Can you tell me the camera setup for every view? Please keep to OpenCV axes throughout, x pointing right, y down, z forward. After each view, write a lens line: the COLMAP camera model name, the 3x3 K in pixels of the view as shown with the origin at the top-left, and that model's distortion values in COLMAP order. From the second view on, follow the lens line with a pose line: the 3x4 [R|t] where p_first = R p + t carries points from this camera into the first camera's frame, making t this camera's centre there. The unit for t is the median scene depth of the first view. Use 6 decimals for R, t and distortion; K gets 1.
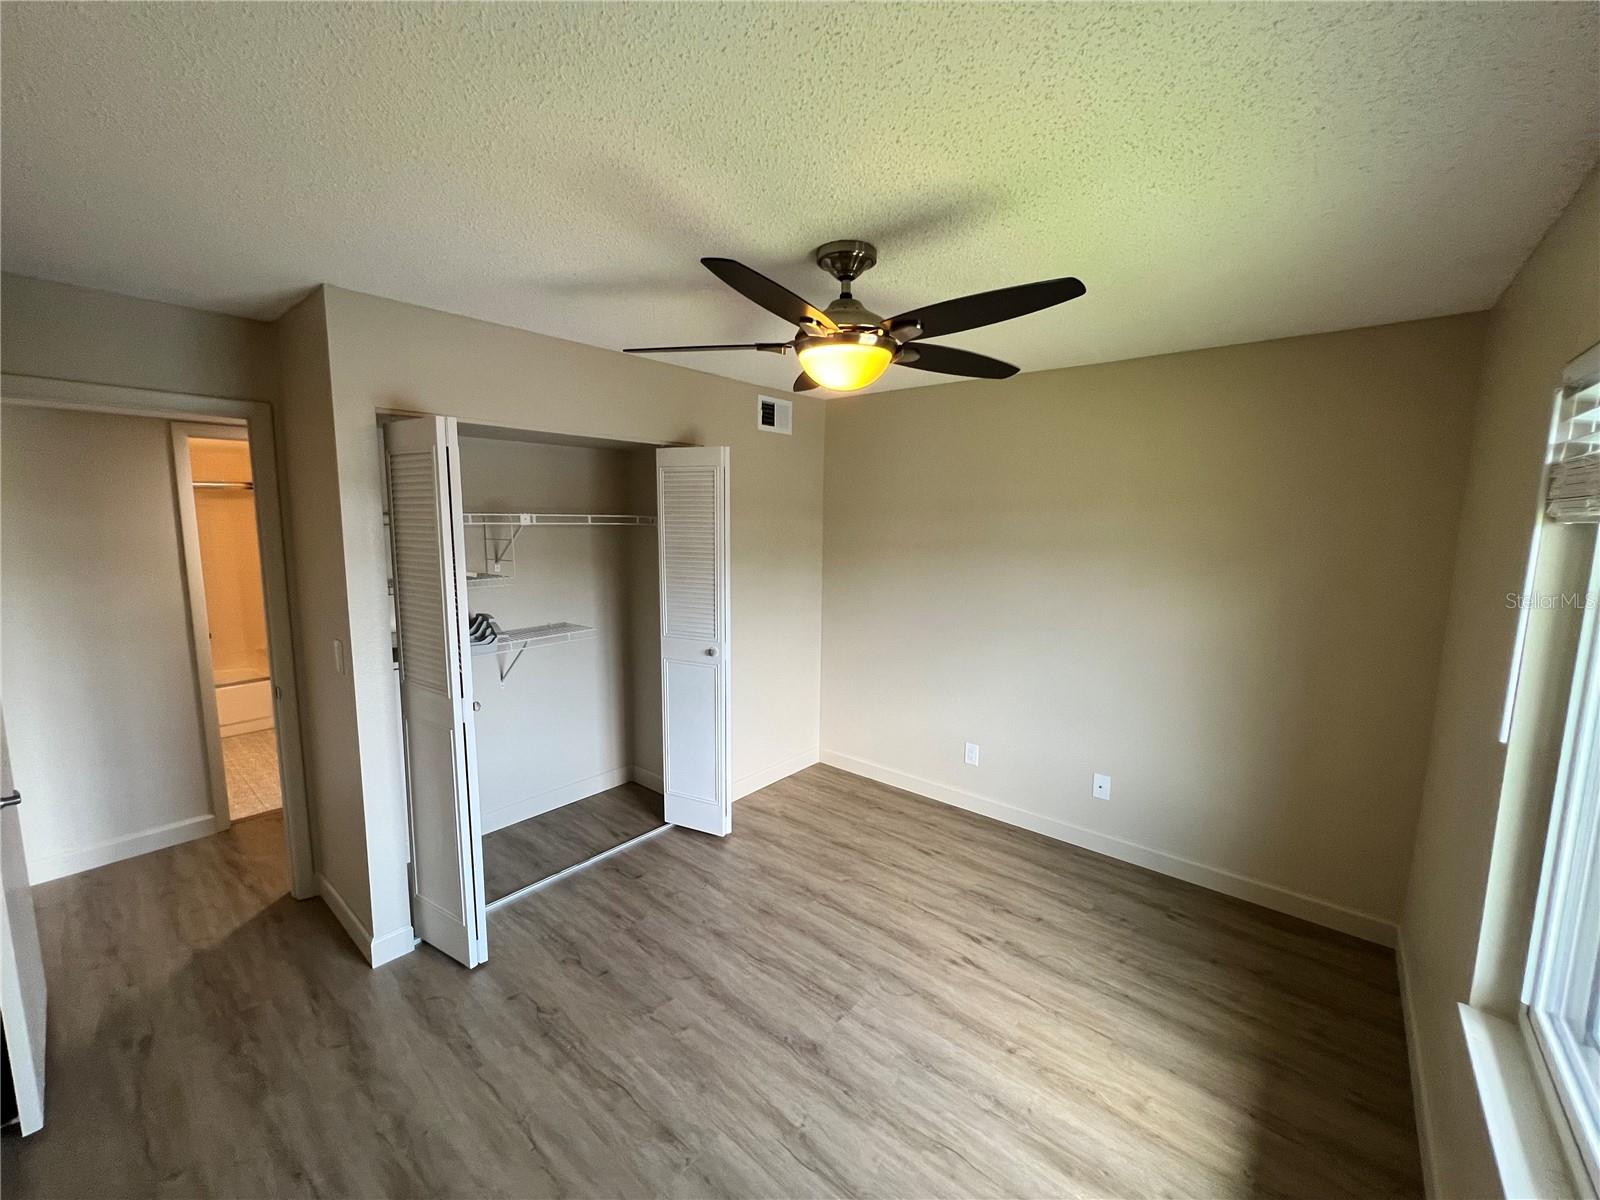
lens RADIAL K [[640.1, 0, 795.2], [0, 640.1, 610.3], [0, 0, 1]] dist [0.000292, 0.000124]
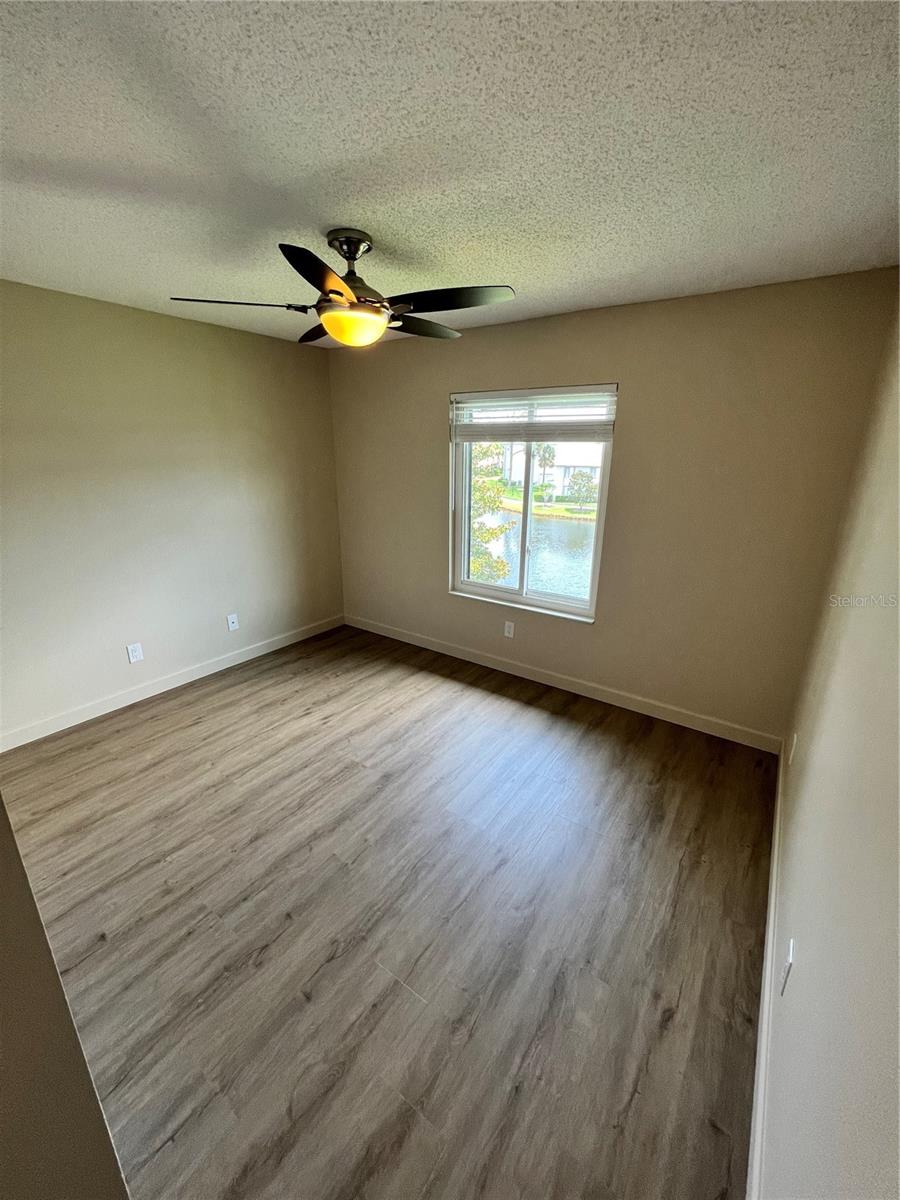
lens RADIAL K [[484.0, 0, 453.6], [0, 484.0, 602.1], [0, 0, 1]] dist [-0.000764, 0.000173]
pose [[-0.101448, -0.312181, 0.944590, -0.812380], [0.134535, 0.936462, 0.323944, -0.093400], [-0.985702, 0.159944, -0.053003, 0.650598]]
